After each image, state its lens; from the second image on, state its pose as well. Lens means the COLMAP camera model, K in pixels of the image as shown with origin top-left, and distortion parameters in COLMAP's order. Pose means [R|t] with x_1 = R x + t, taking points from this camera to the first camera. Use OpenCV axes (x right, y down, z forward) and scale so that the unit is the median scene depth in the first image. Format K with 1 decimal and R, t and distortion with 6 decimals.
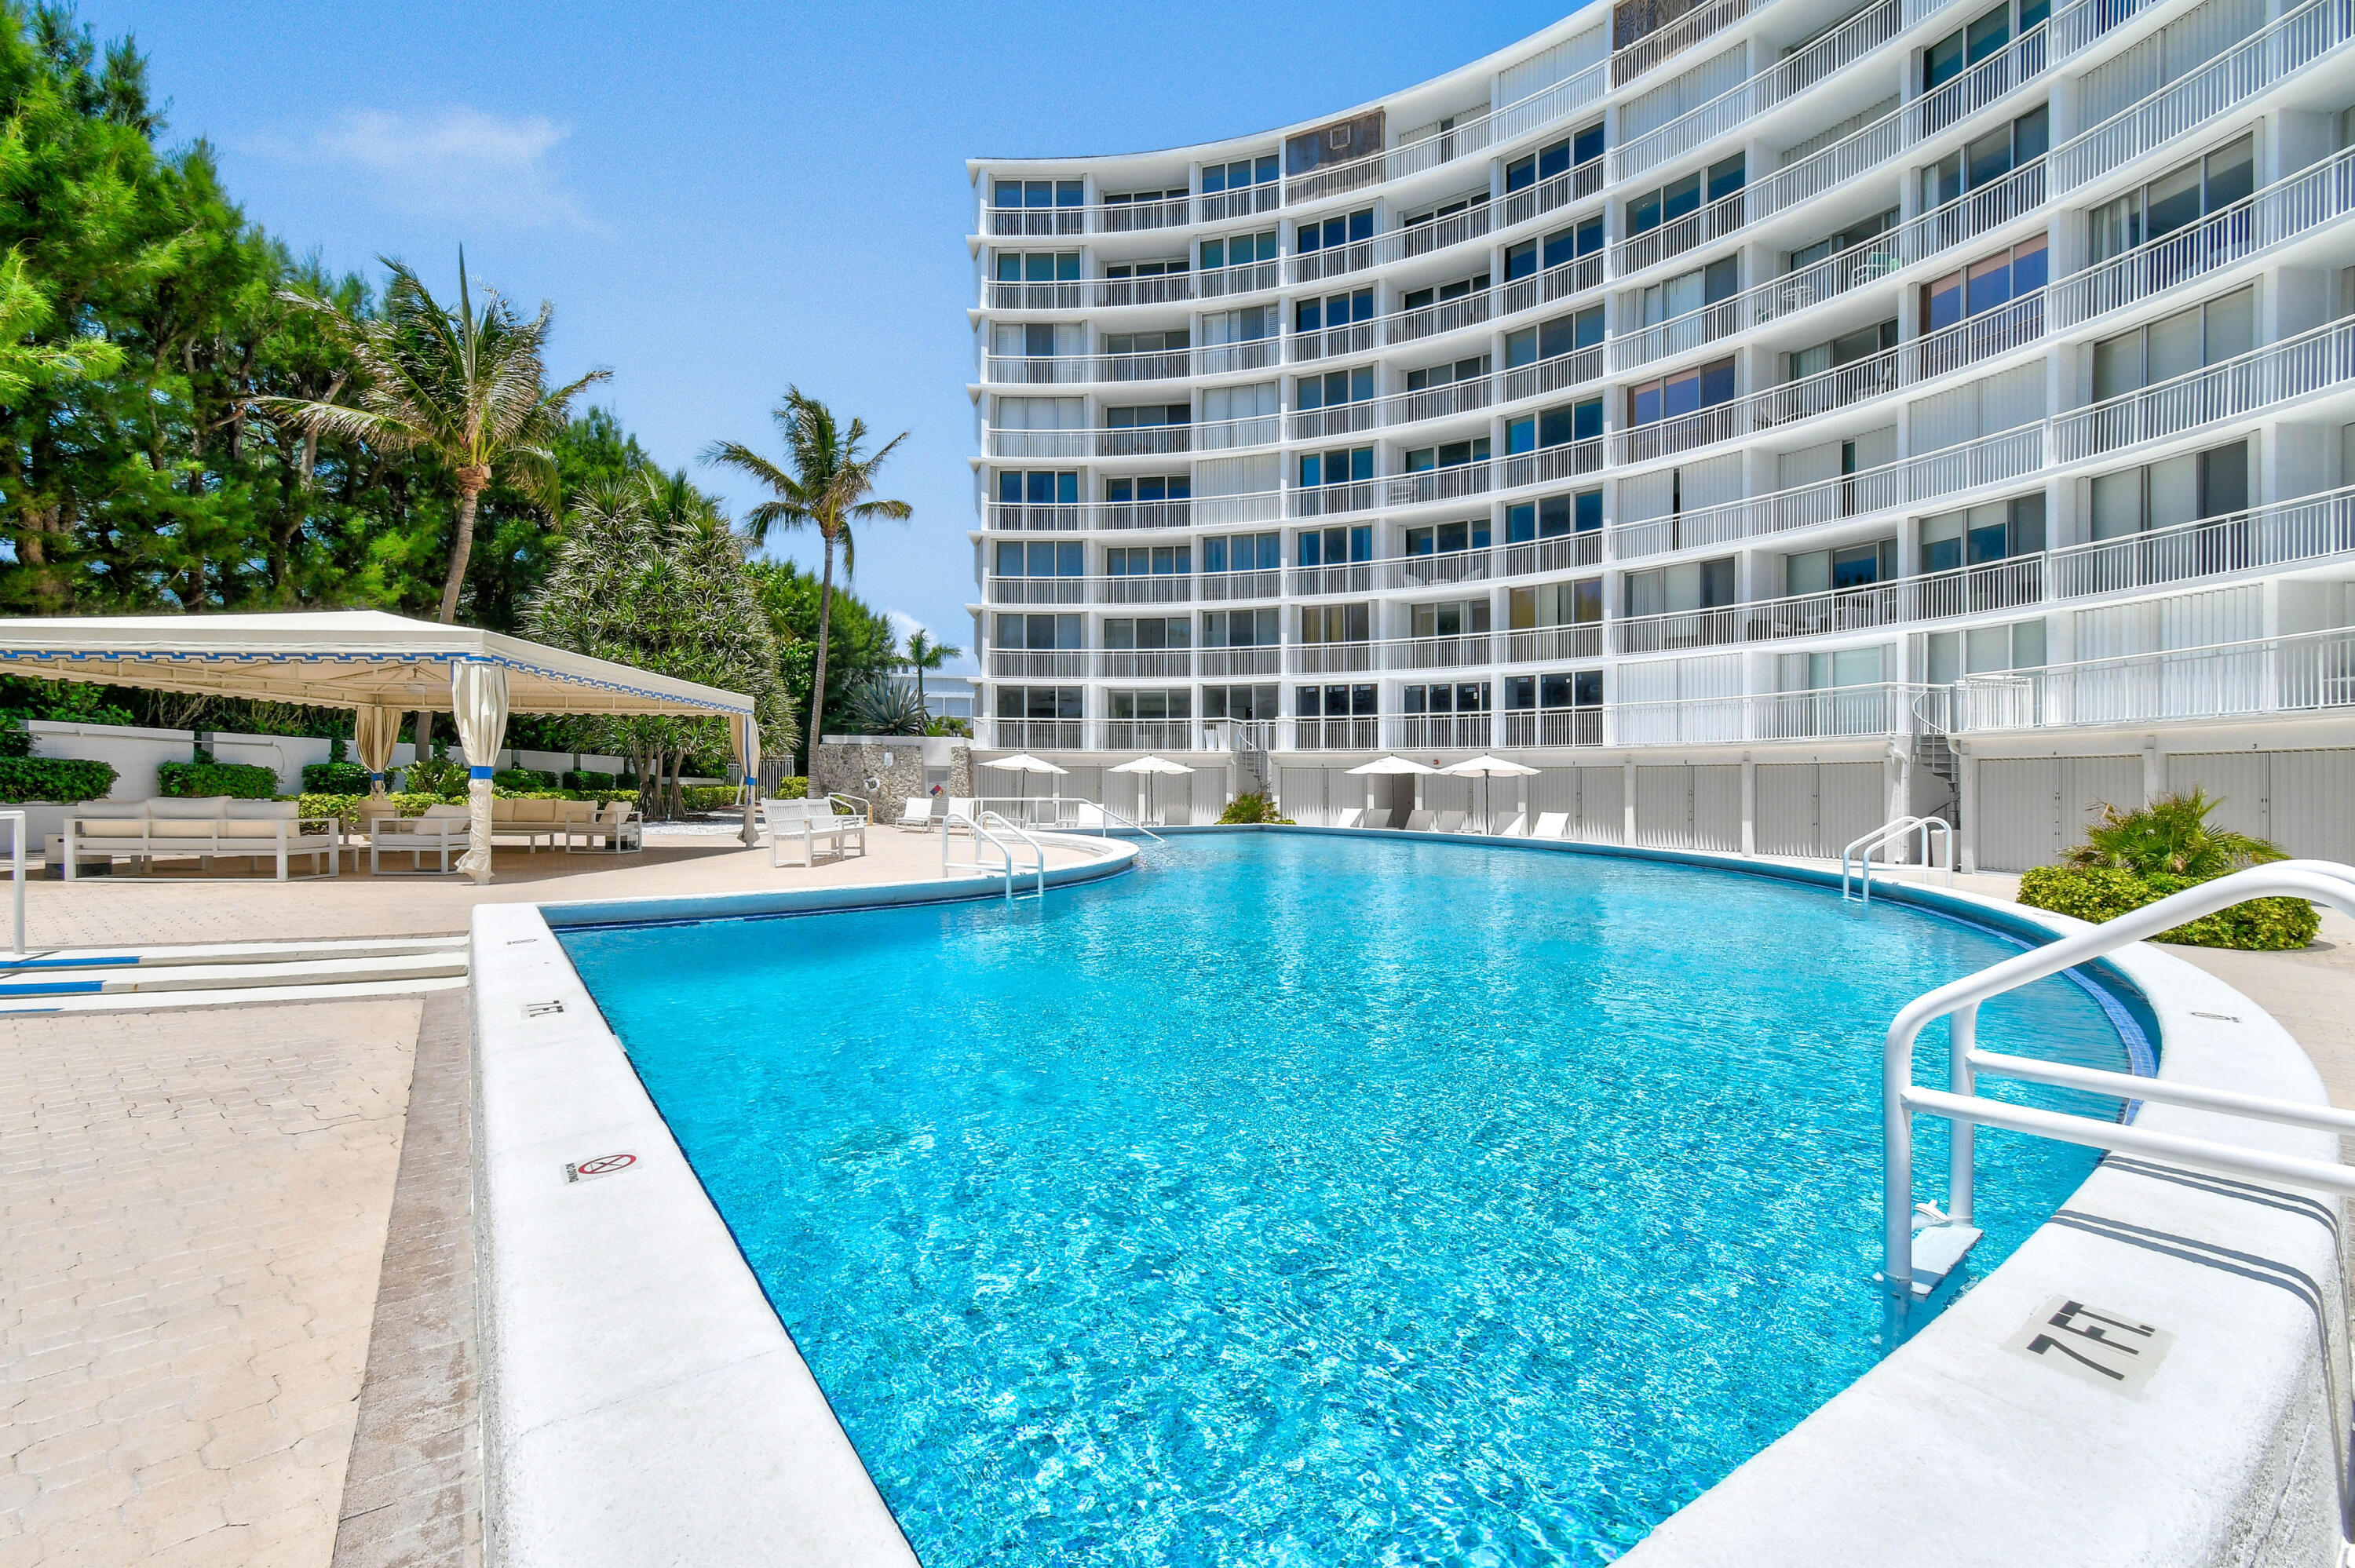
lens RADIAL K [[1032.9, 0, 1178.0], [0, 1032.9, 776.4], [0, 0, 1]] dist [0.003036, -0.000440]
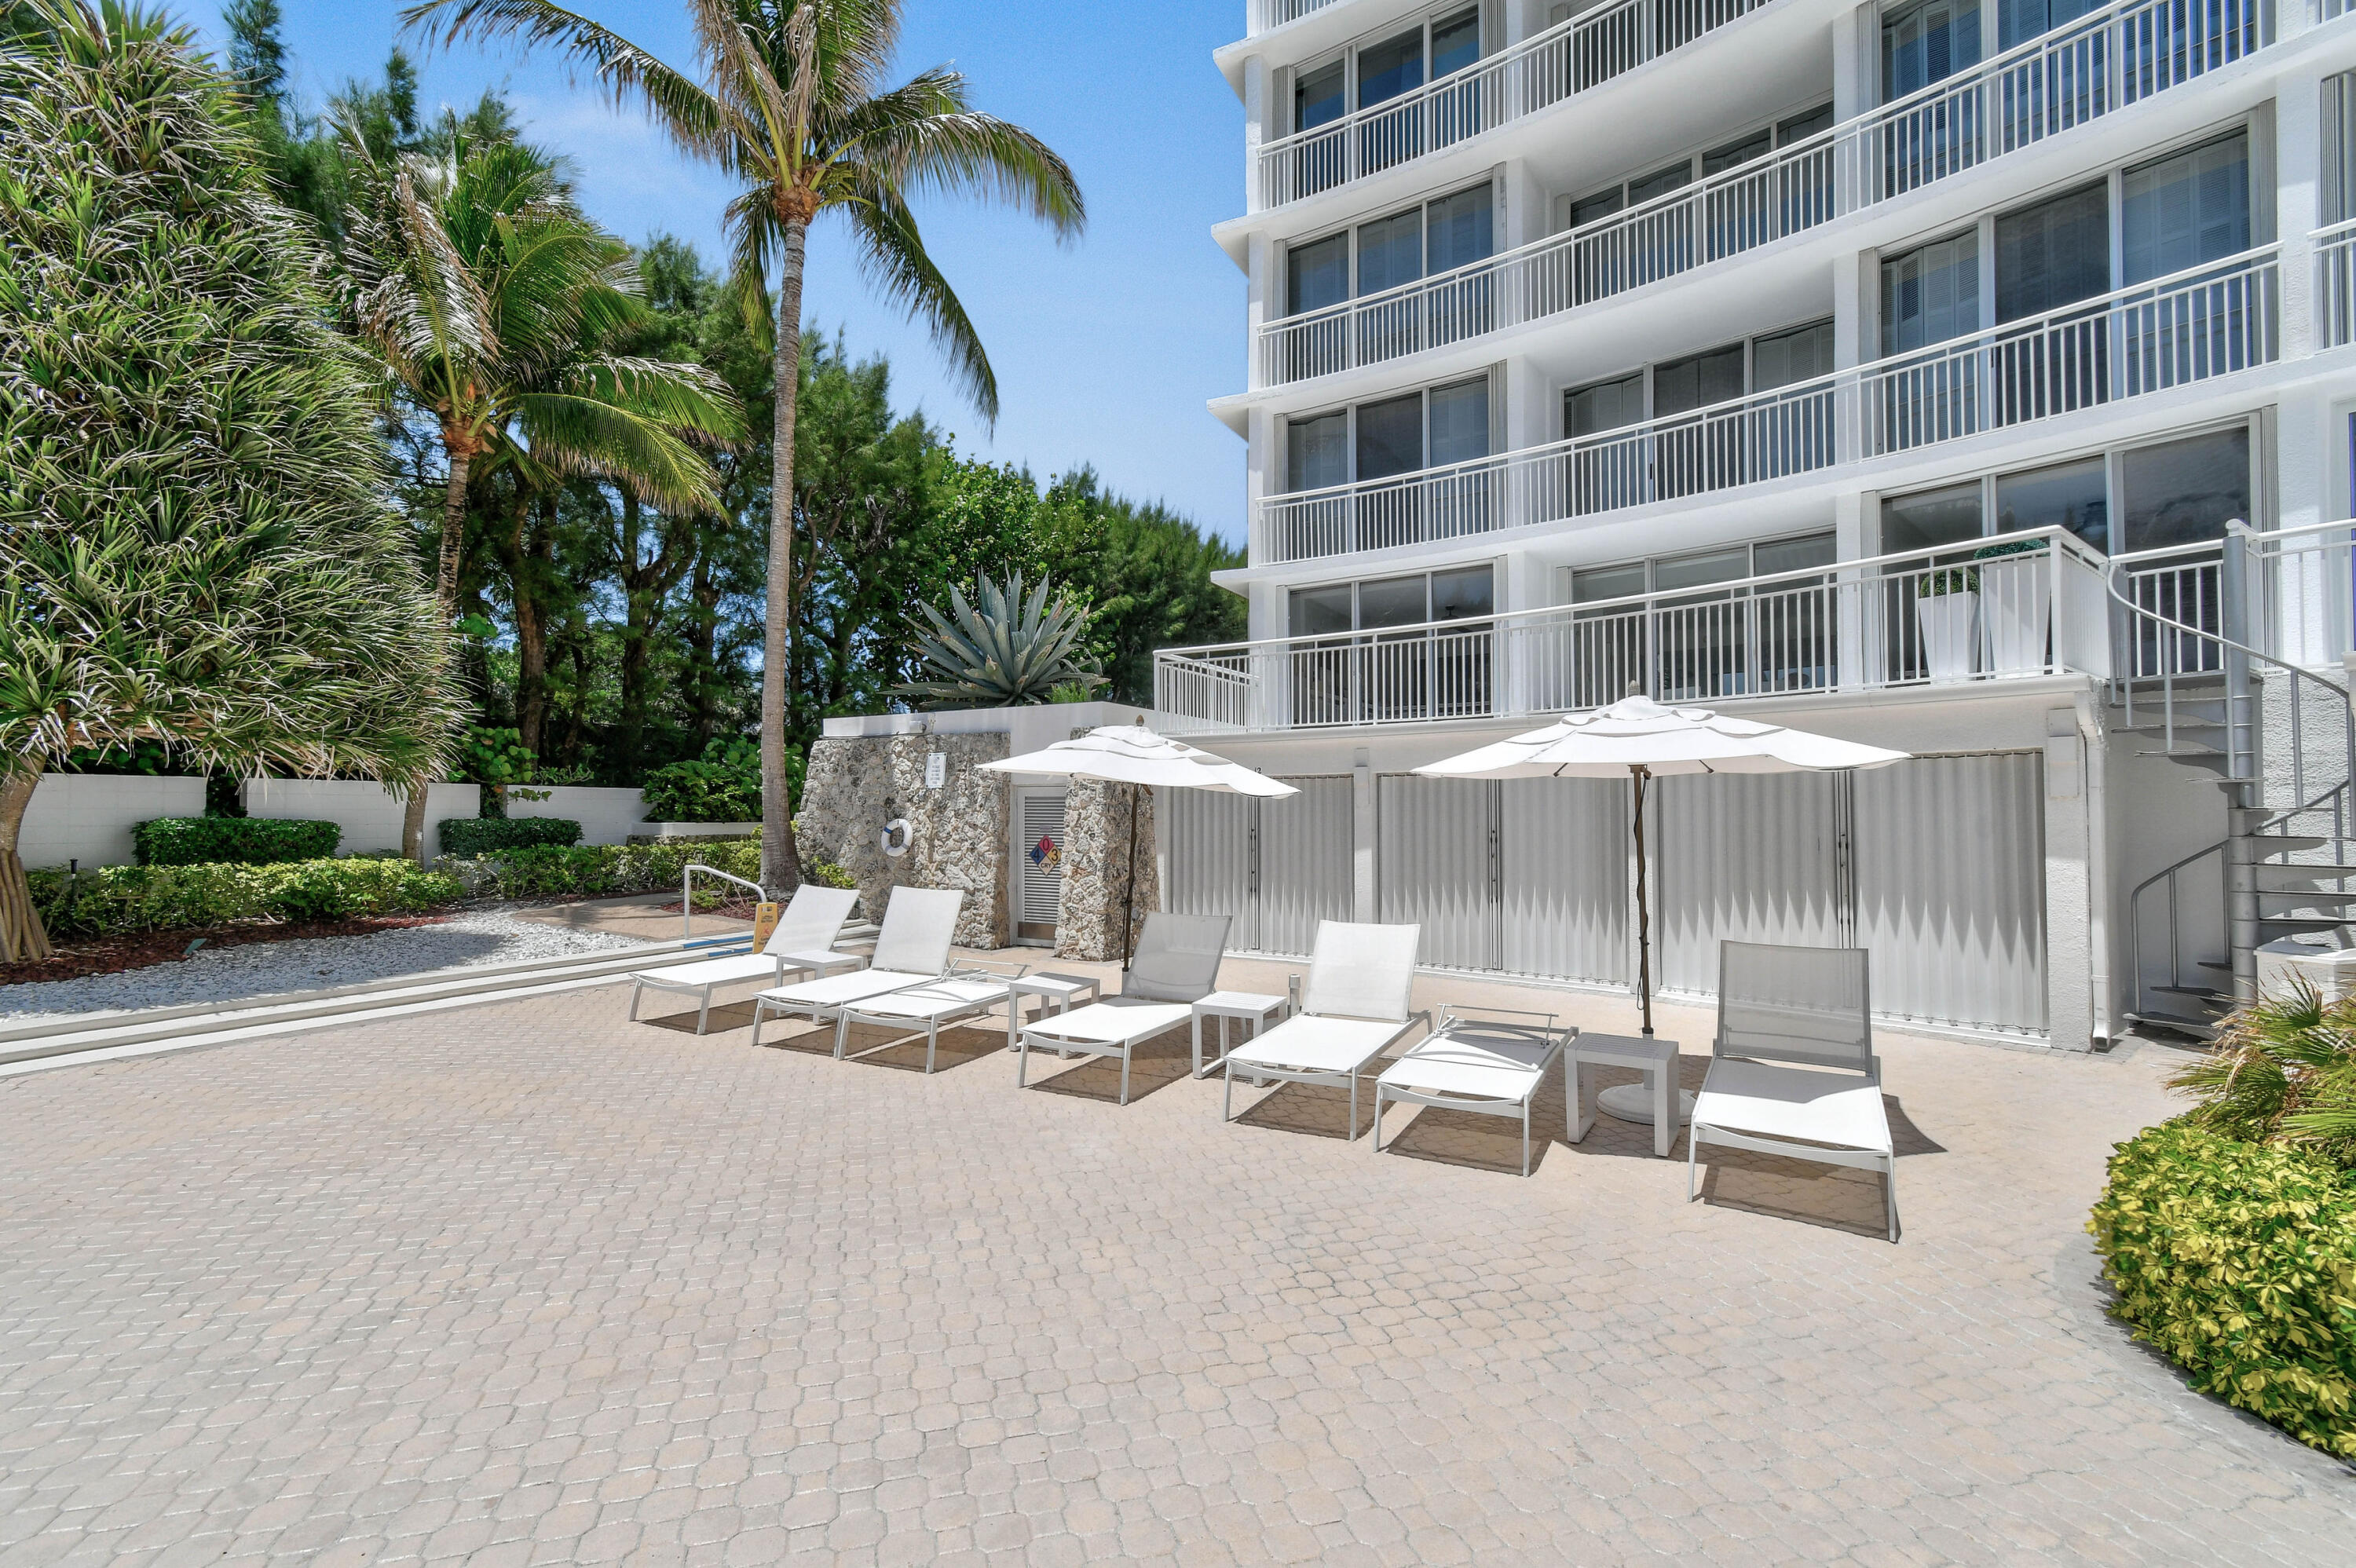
lens RADIAL K [[1033.4, 0, 1178.5], [0, 1033.4, 776.4], [0, 0, 1]] dist [0.003036, -0.000440]
pose [[0.845364, -0.037700, -0.532859, 0.006975], [0.034441, 0.999278, -0.016058, -0.004854], [0.533080, -0.004777, 0.846052, 0.694096]]
